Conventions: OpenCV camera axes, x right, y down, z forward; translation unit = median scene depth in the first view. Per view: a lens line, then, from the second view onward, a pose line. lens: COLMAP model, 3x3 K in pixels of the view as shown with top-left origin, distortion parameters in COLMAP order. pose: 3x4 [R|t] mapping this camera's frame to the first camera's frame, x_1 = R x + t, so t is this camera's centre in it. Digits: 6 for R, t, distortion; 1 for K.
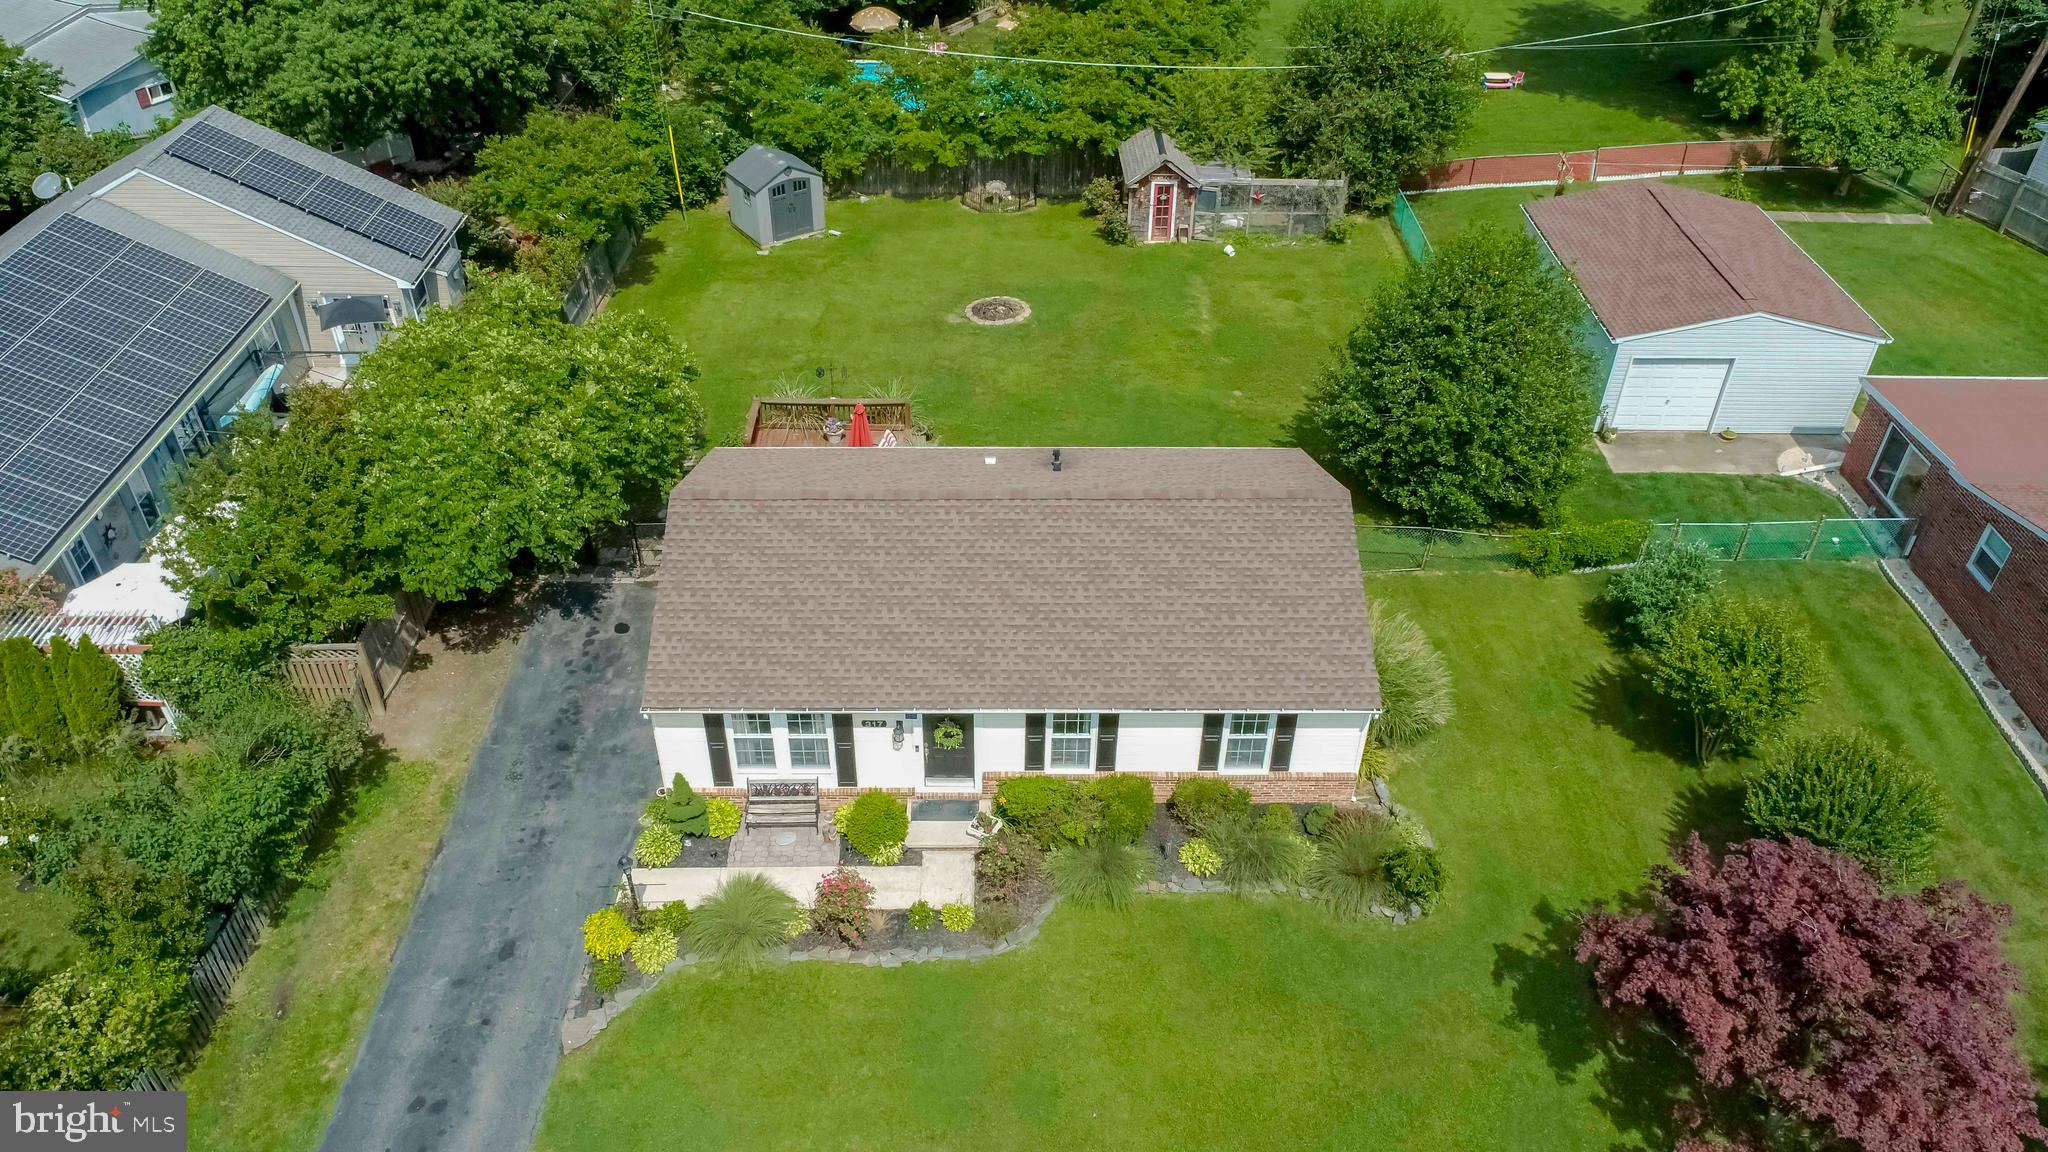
lens RADIAL K [[1455.4, 0, 979.2], [0, 1455.4, 526.0], [0, 0, 1]] dist [-0.016990, 0.010233]
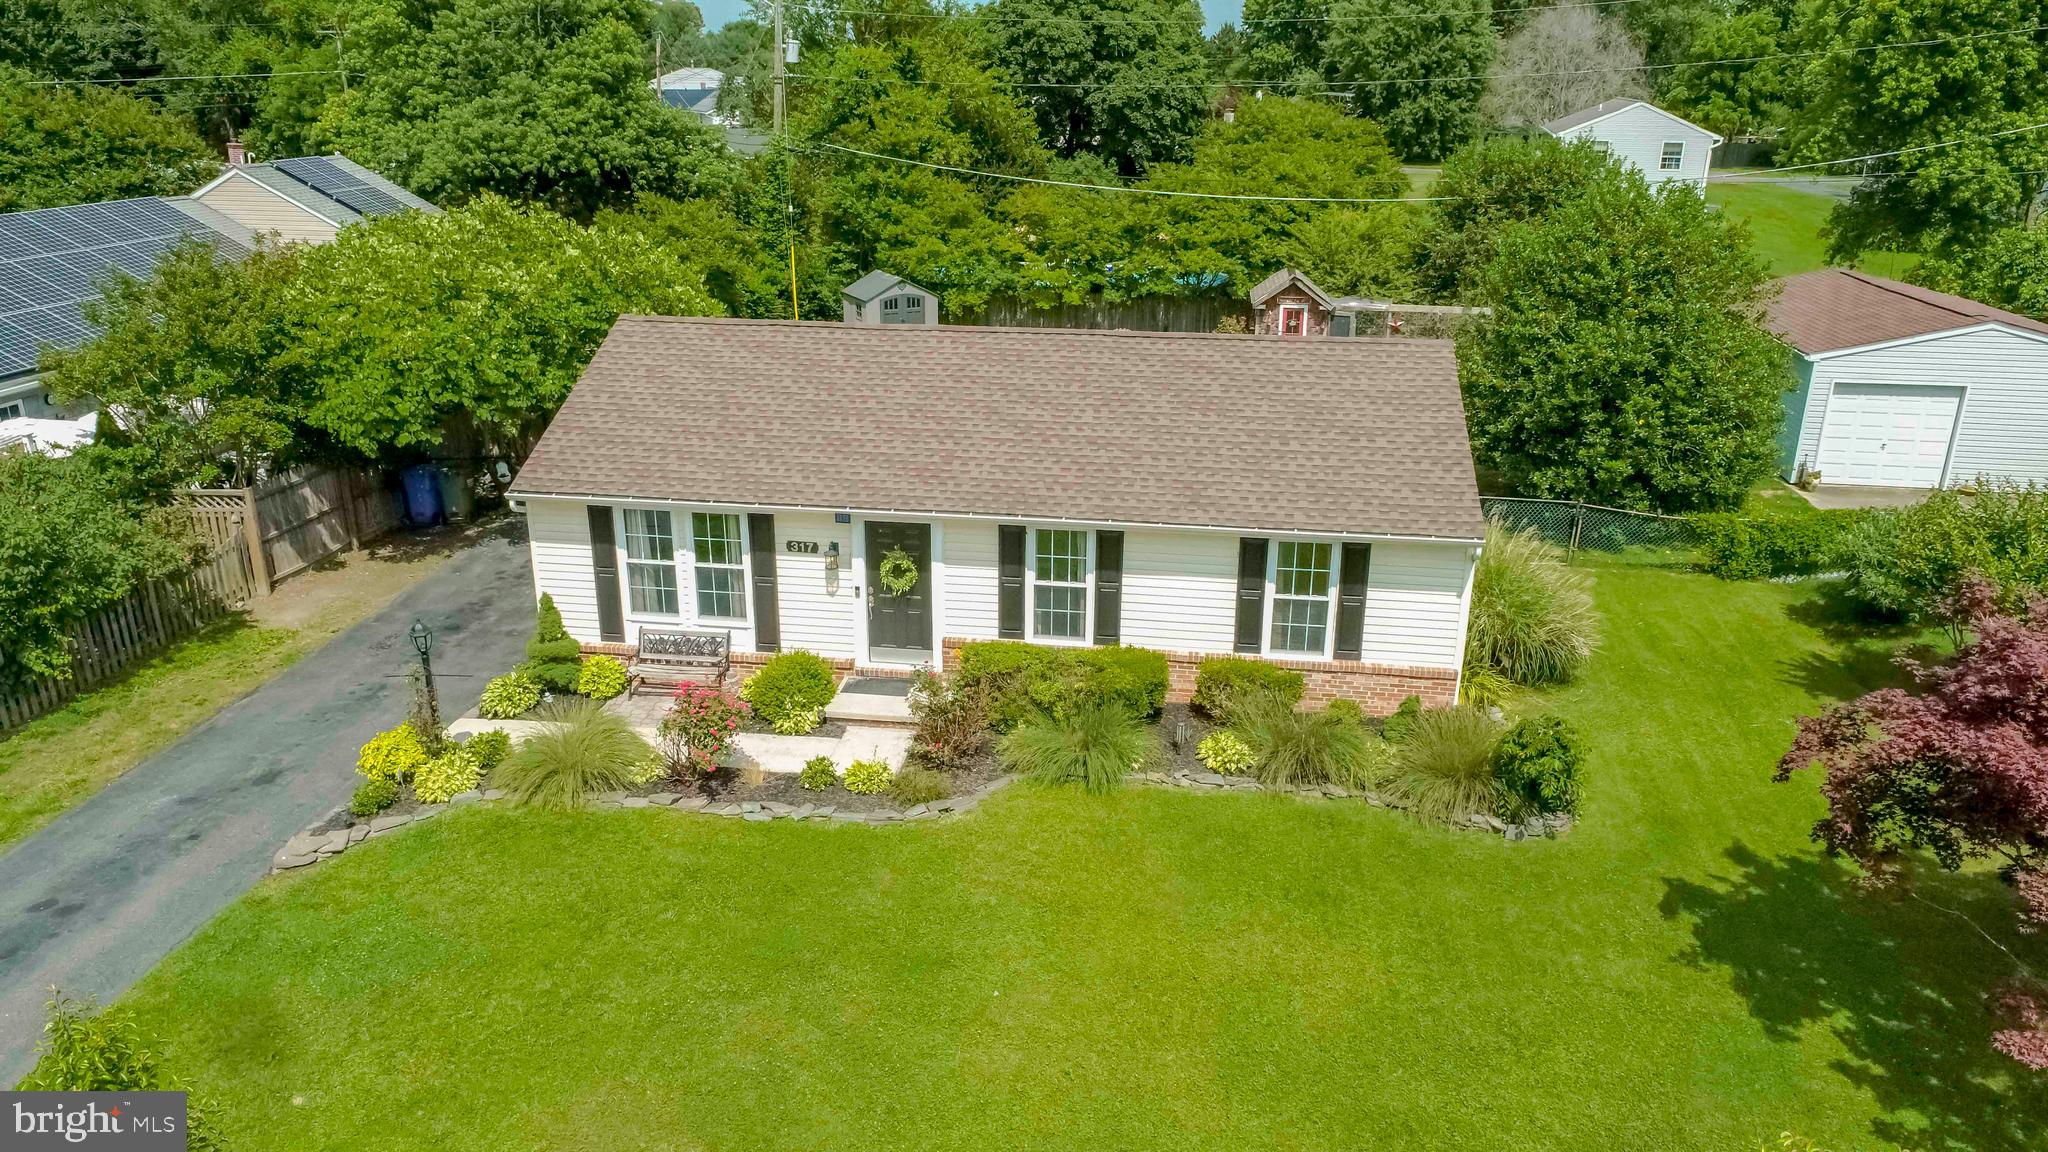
lens RADIAL K [[1386.0, 0, 1021.0], [0, 1386.0, 562.8], [0, 0, 1]] dist [-0.015087, 0.007925]
pose [[0.990810, 0.054201, -0.123927, 0.128129], [-0.087056, 0.956751, -0.277576, 0.326207], [0.103523, 0.285814, 0.952677, 0.314066]]
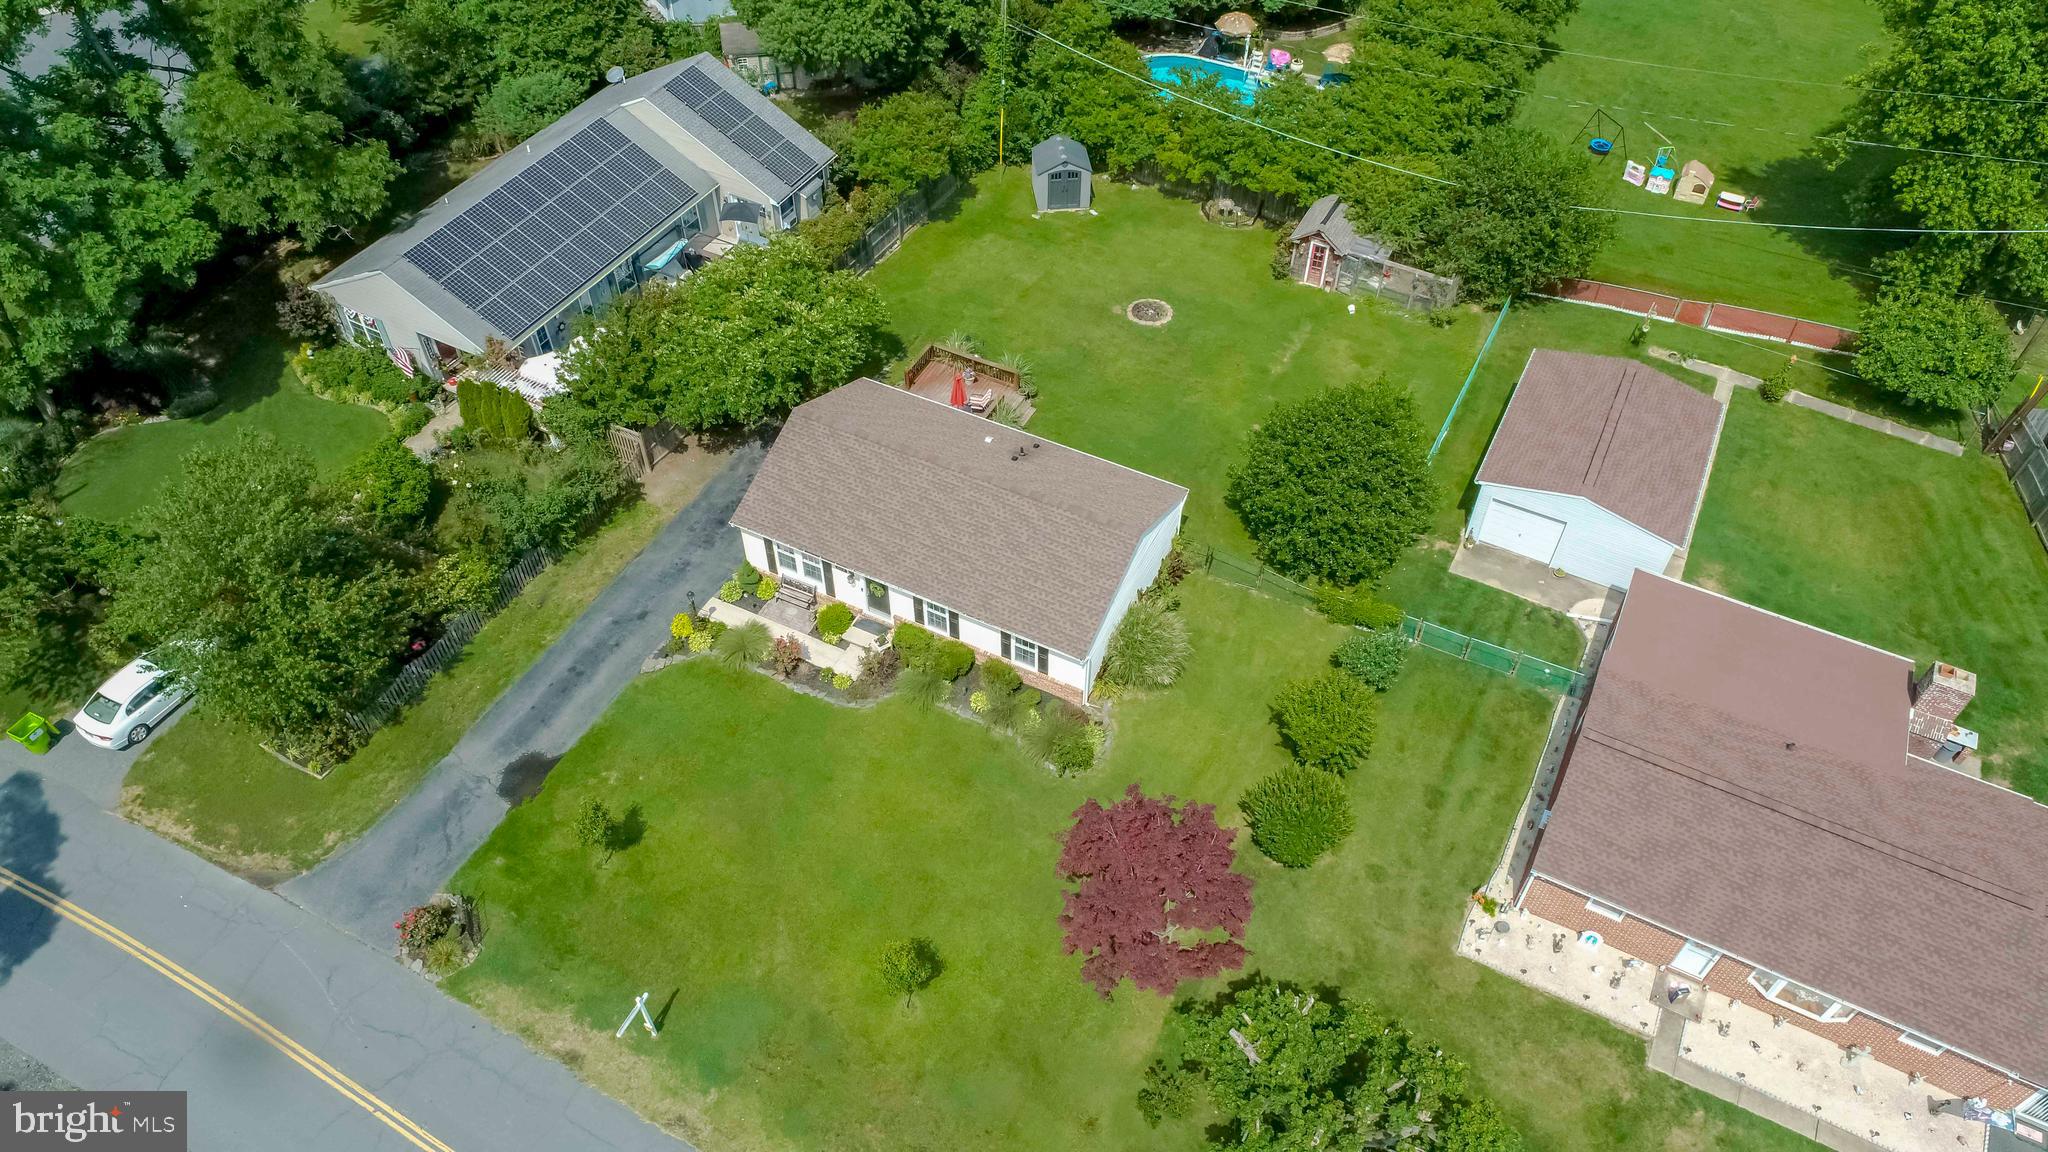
lens RADIAL K [[1386.0, 0, 1023.5], [0, 1386.0, 559.1], [0, 0, 1]] dist [-0.015087, 0.007925]
pose [[0.893329, 0.332639, -0.302184, 0.635175], [-0.269741, 0.934696, 0.231479, -0.331022], [0.359449, -0.125276, 0.924718, -0.508523]]
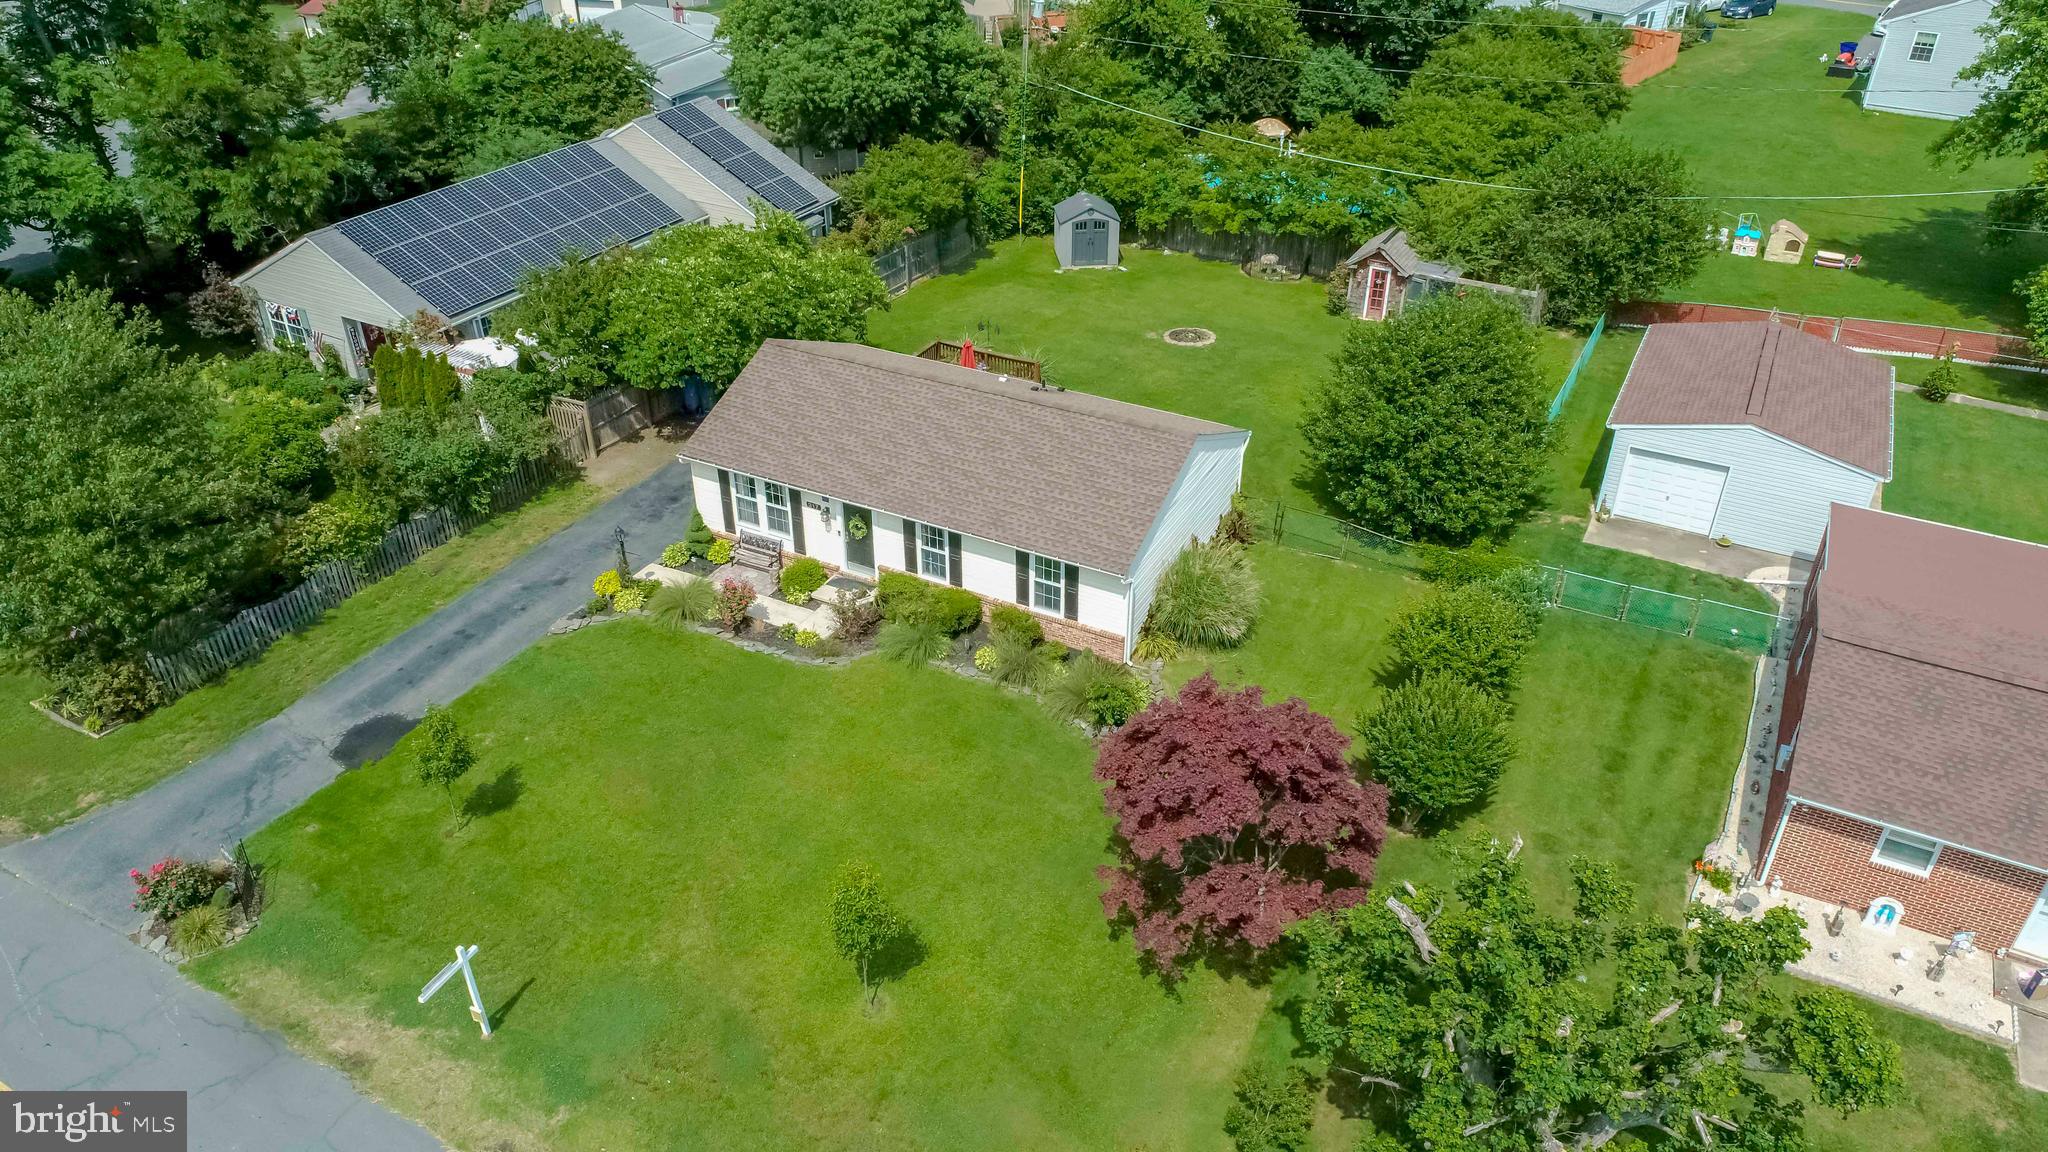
lens RADIAL K [[1386.0, 0, 1024.0], [0, 1386.0, 561.3], [0, 0, 1]] dist [-0.015087, 0.007925]
pose [[0.887549, 0.244719, -0.390344, 0.640548], [-0.272766, 0.961928, -0.017142, 0.150858], [0.371288, 0.121687, 0.920509, -0.168778]]
